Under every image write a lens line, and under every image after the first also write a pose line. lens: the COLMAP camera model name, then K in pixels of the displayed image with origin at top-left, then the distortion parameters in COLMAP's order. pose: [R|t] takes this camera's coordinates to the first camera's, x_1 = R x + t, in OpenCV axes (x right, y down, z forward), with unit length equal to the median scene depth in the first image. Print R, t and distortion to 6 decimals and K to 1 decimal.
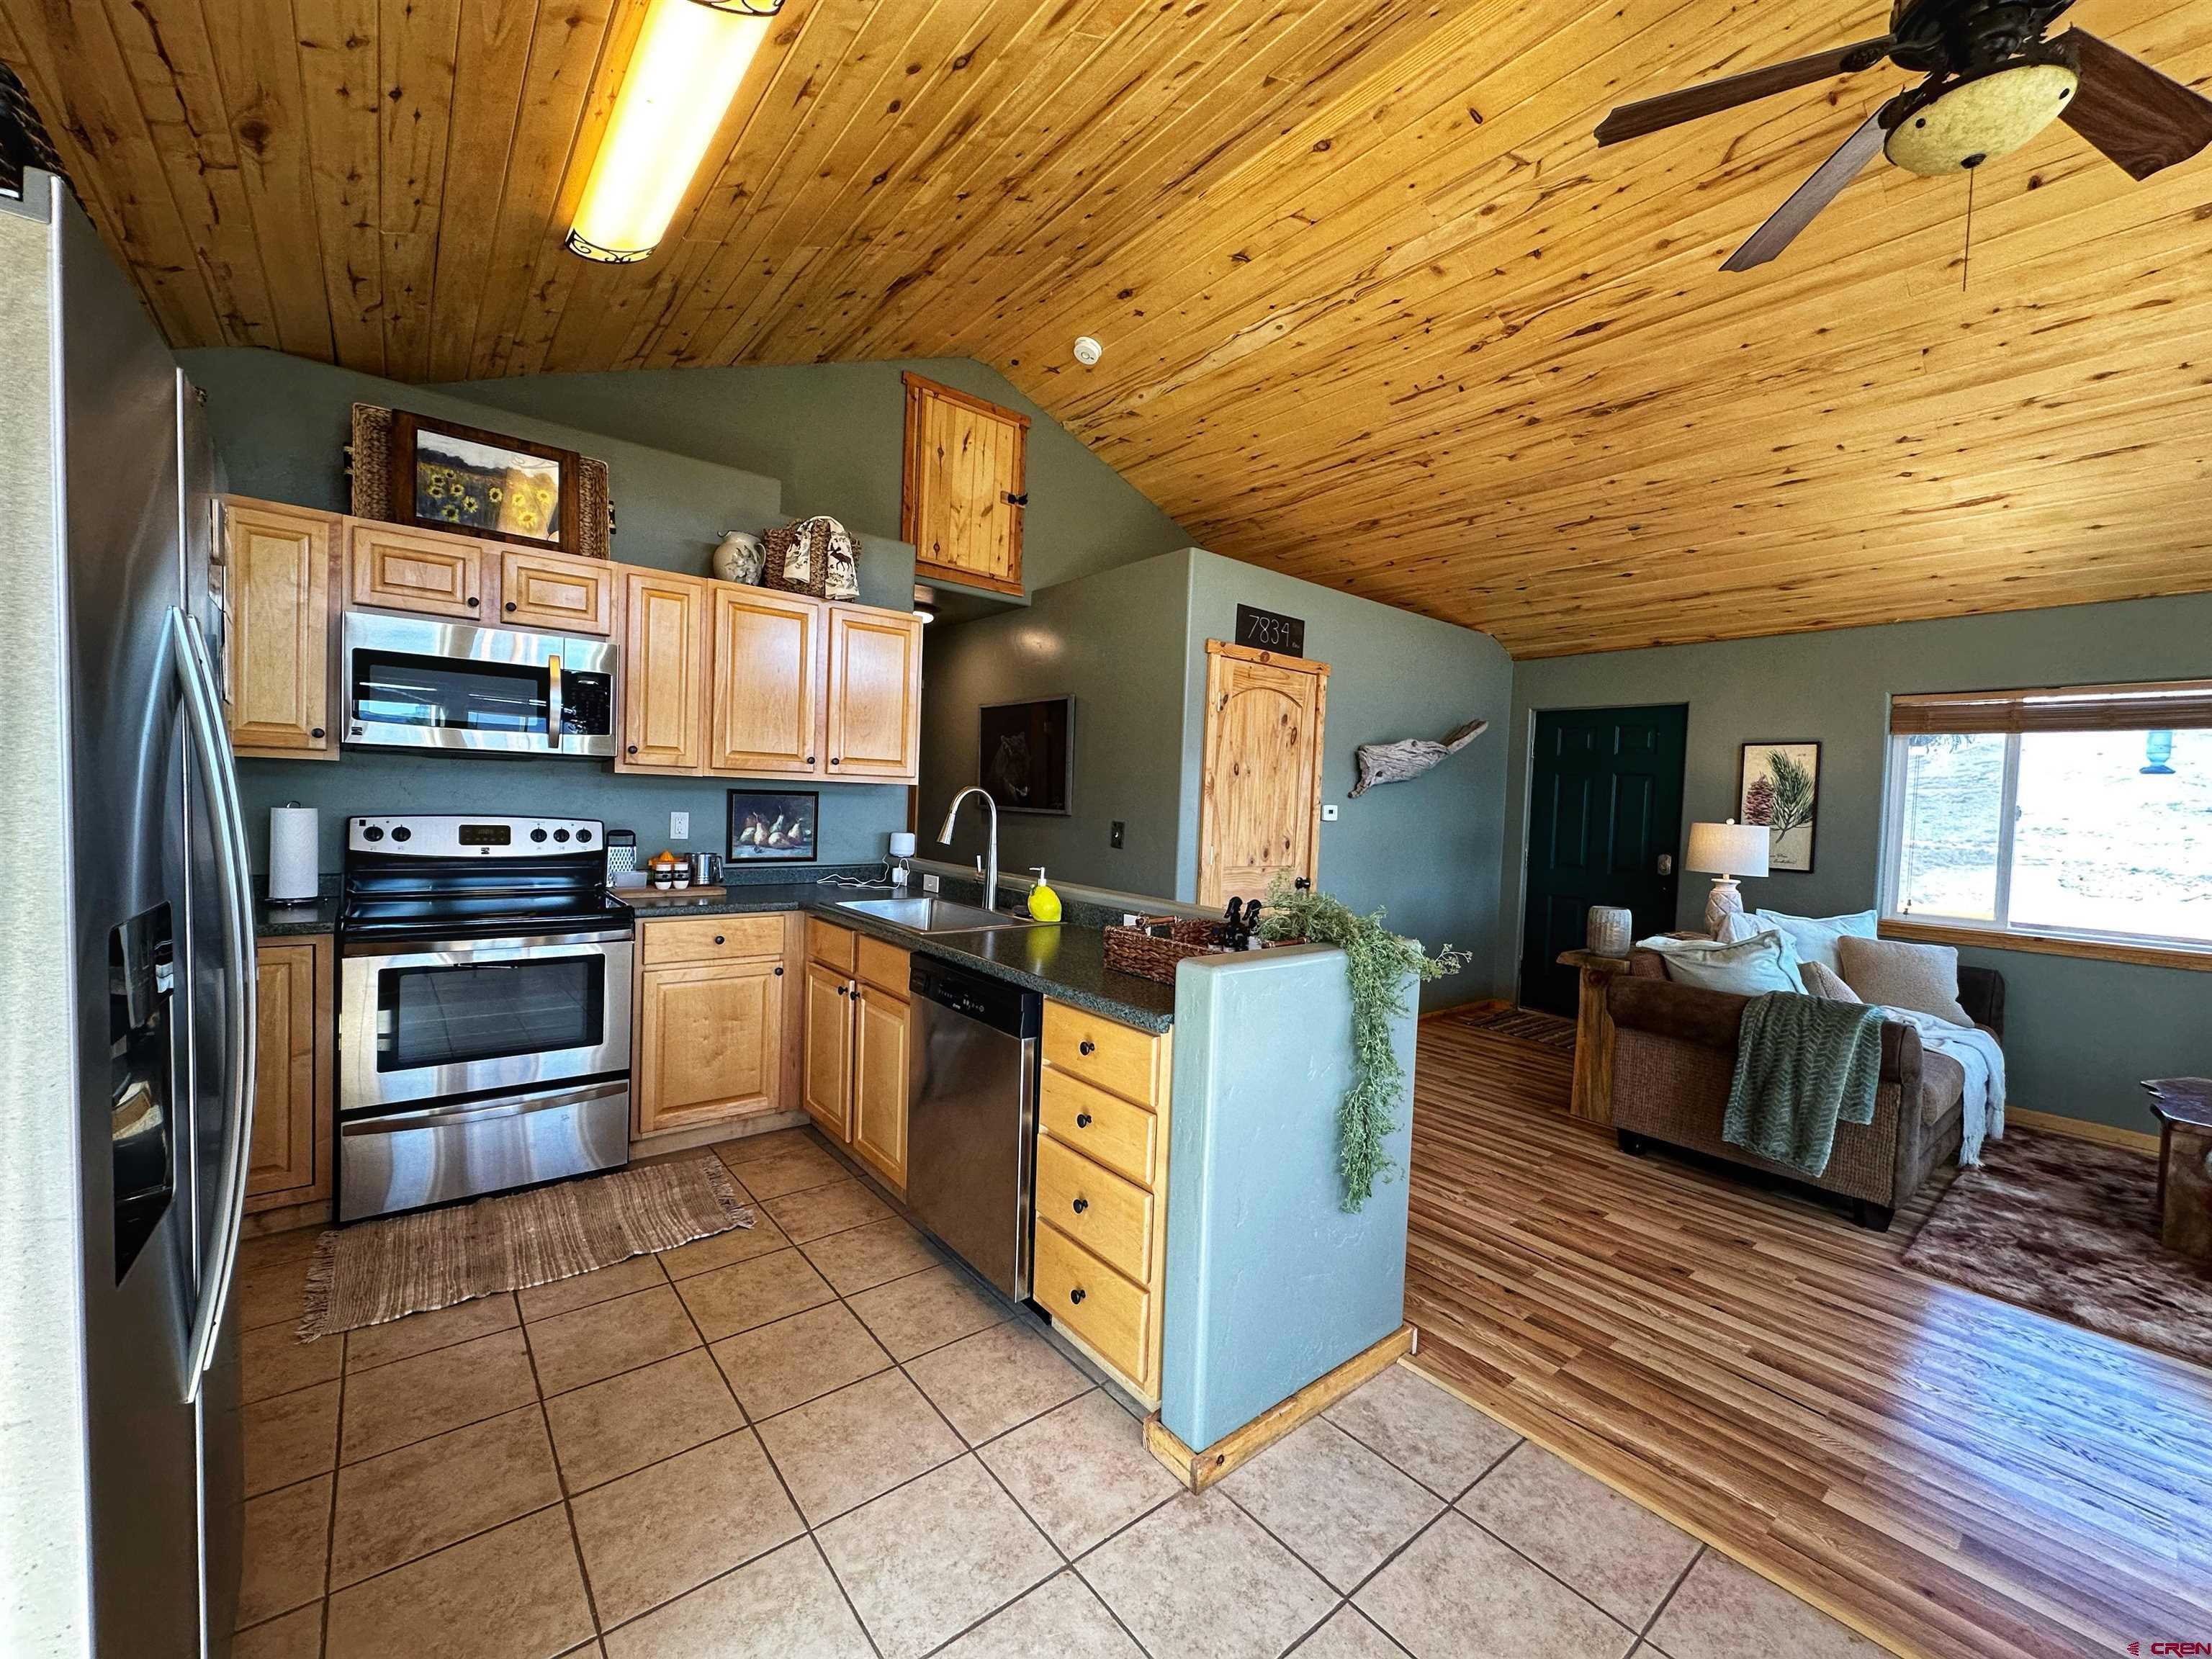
lens RADIAL K [[882.8, 0, 1104.5], [0, 882.8, 827.5], [0, 0, 1]] dist [-0.002602, 0.000008]
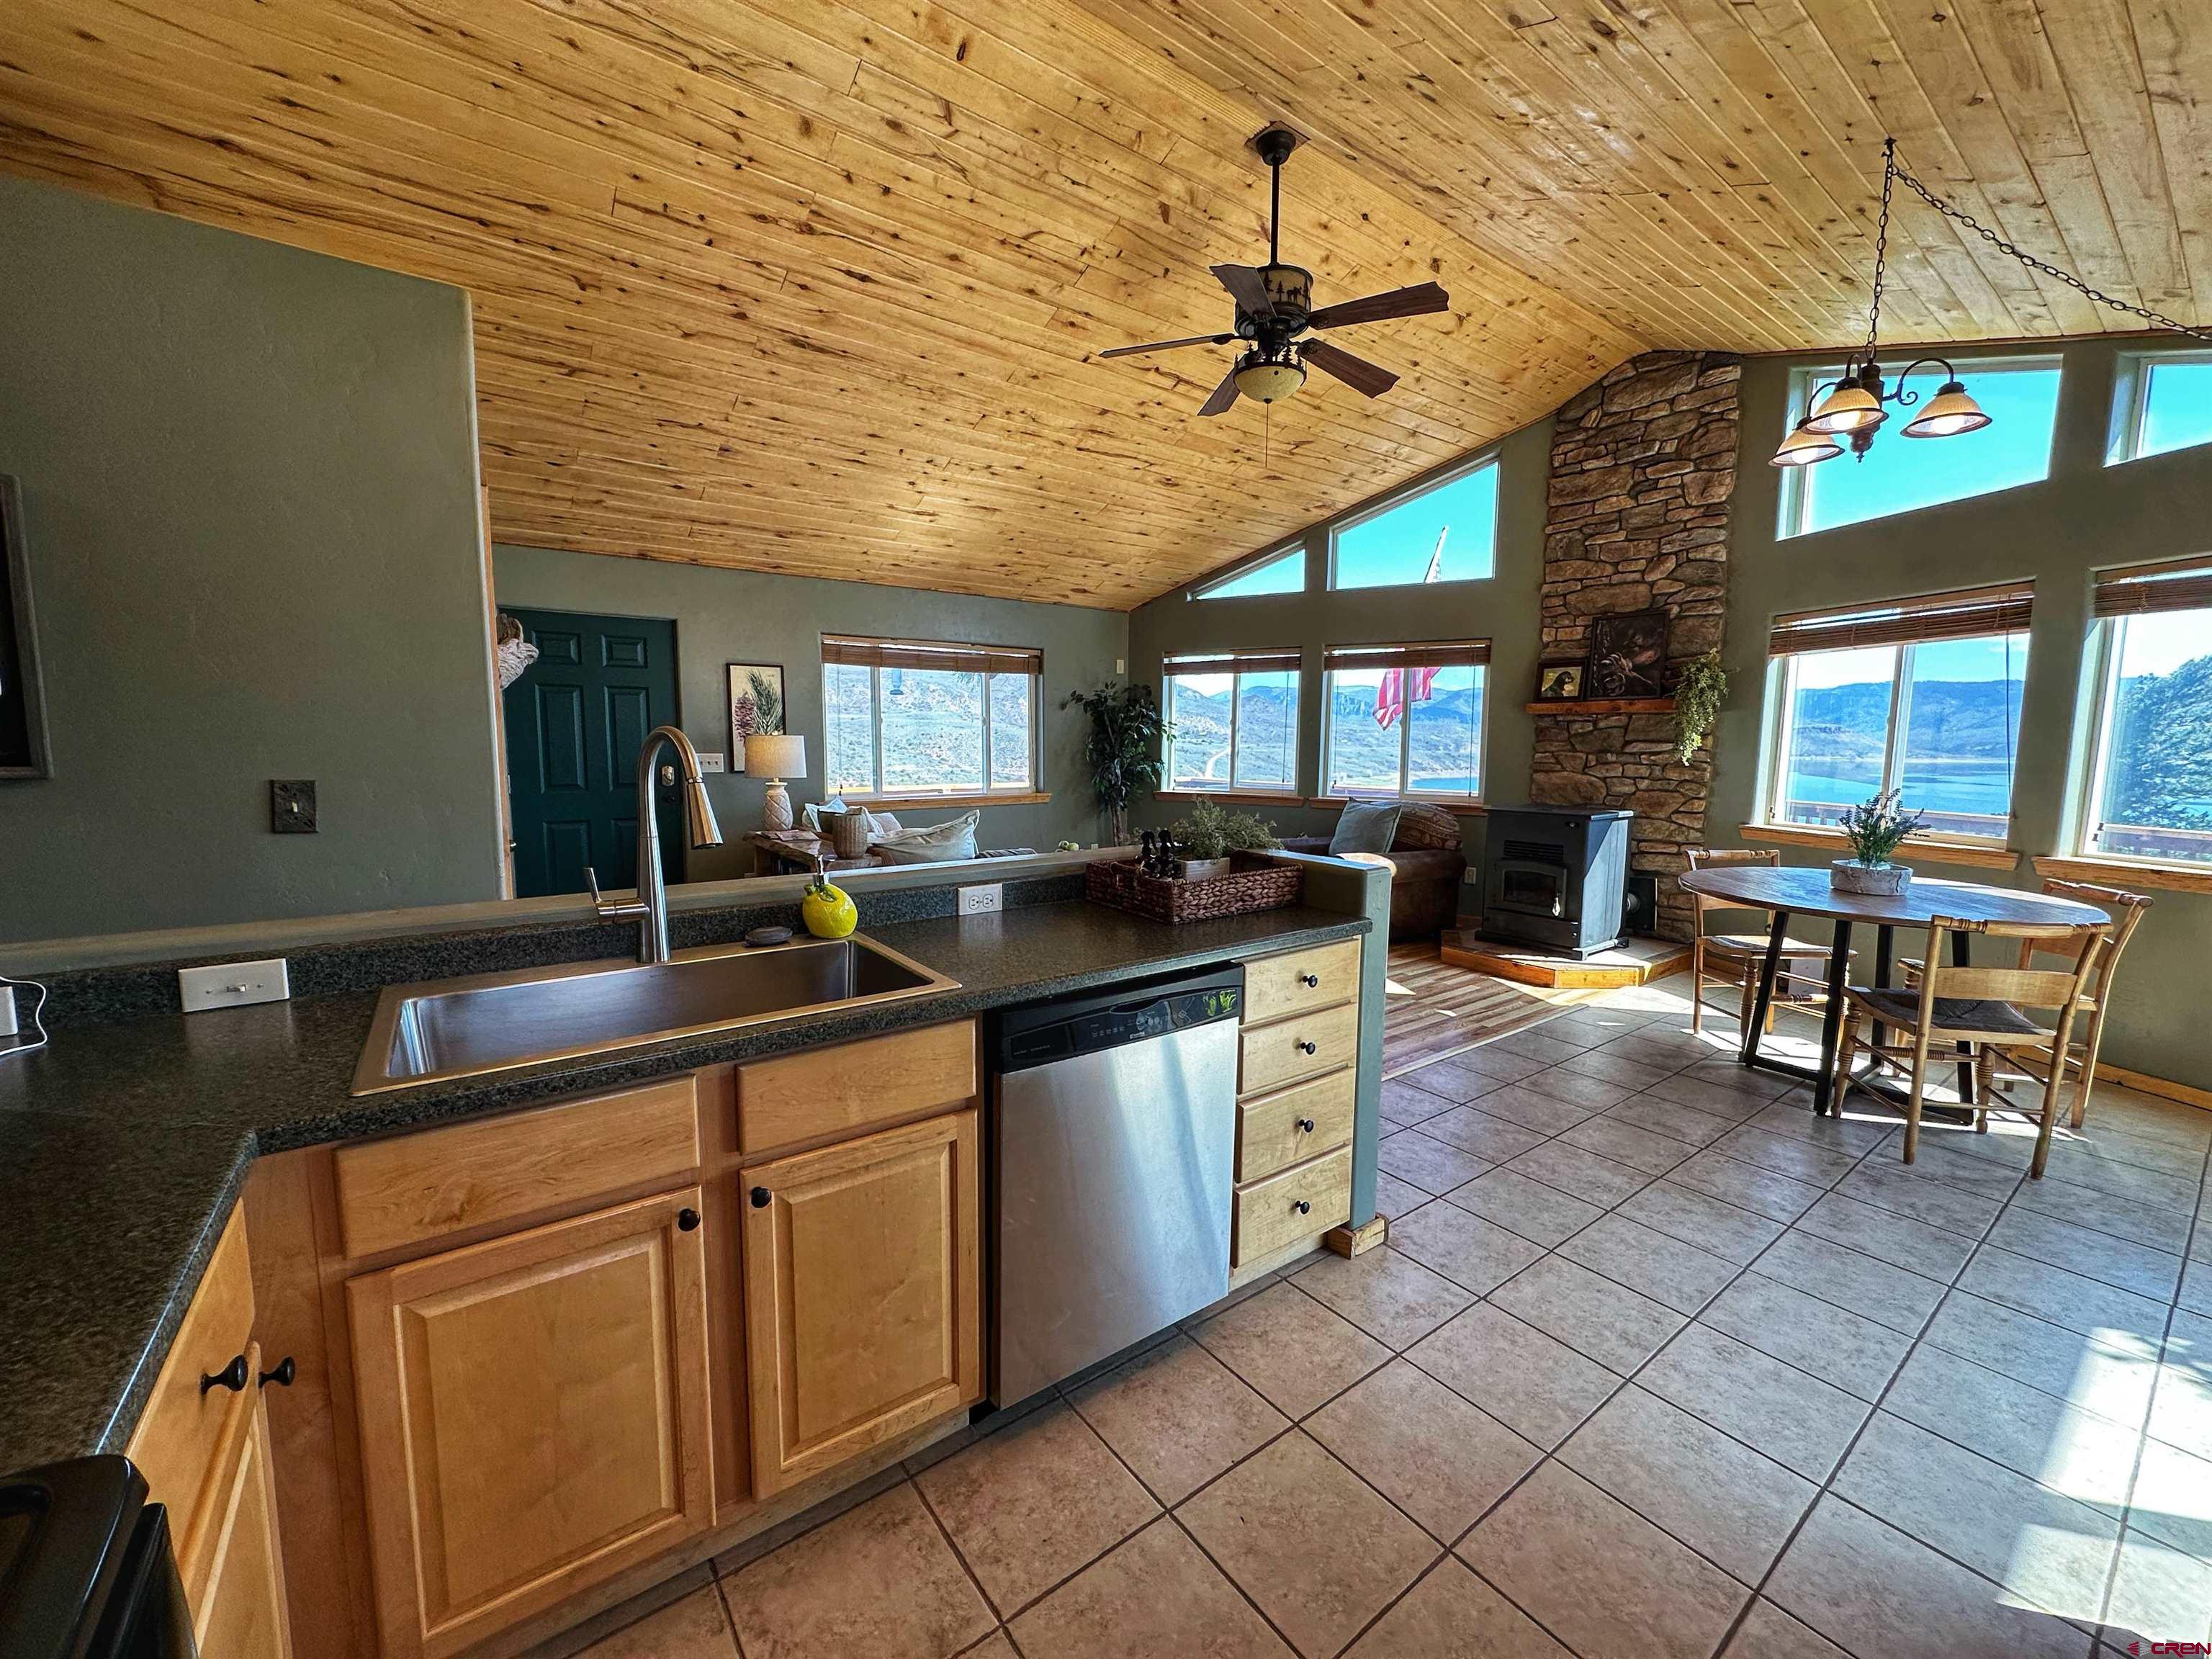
lens RADIAL K [[881.6, 0, 1104.6], [0, 881.6, 827.5], [0, 0, 1]] dist [-0.001519, -0.000130]
pose [[0.045361, -0.144077, 0.988526, -0.574649], [0.026320, 0.989374, 0.142993, -0.049081], [-0.998624, 0.019531, 0.048671, 0.651695]]
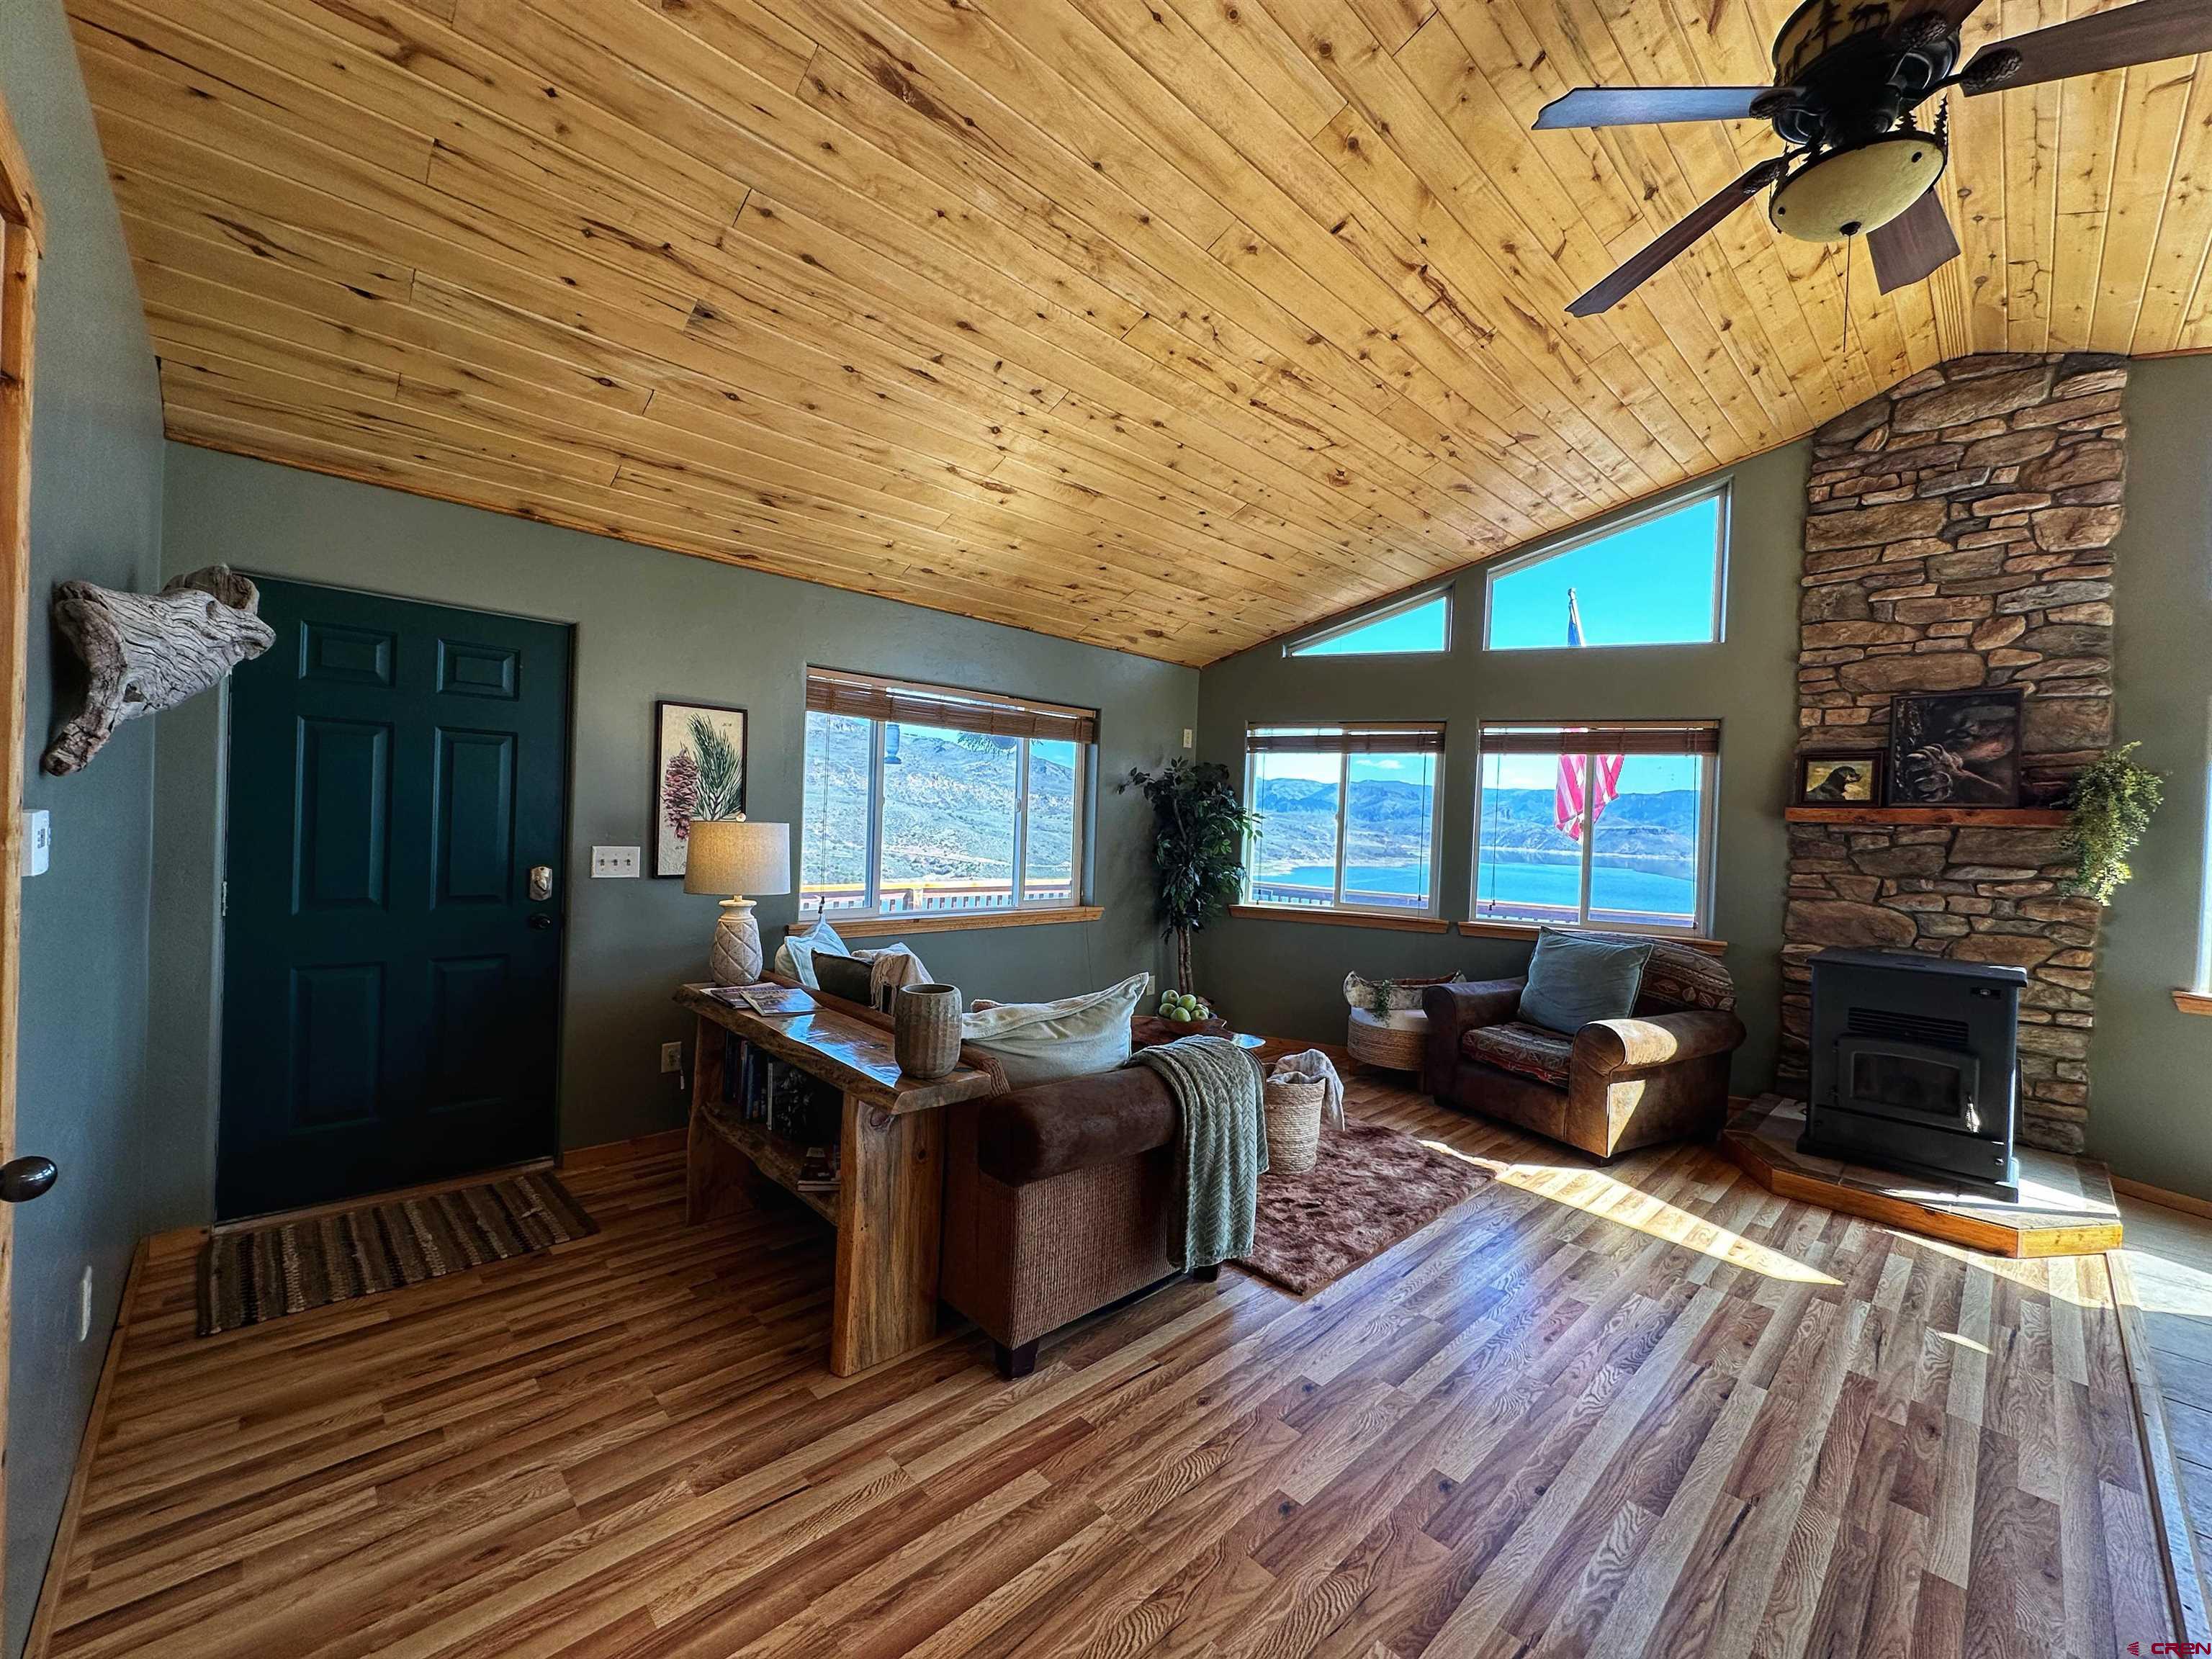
lens RADIAL K [[881.6, 0, 1104.6], [0, 881.6, 827.5], [0, 0, 1]] dist [-0.001519, -0.000130]
pose [[-0.079072, -0.052541, 0.995483, -0.007434], [-0.010025, 0.998601, 0.051909, -0.048251], [-0.996819, -0.005875, -0.079488, 0.988204]]
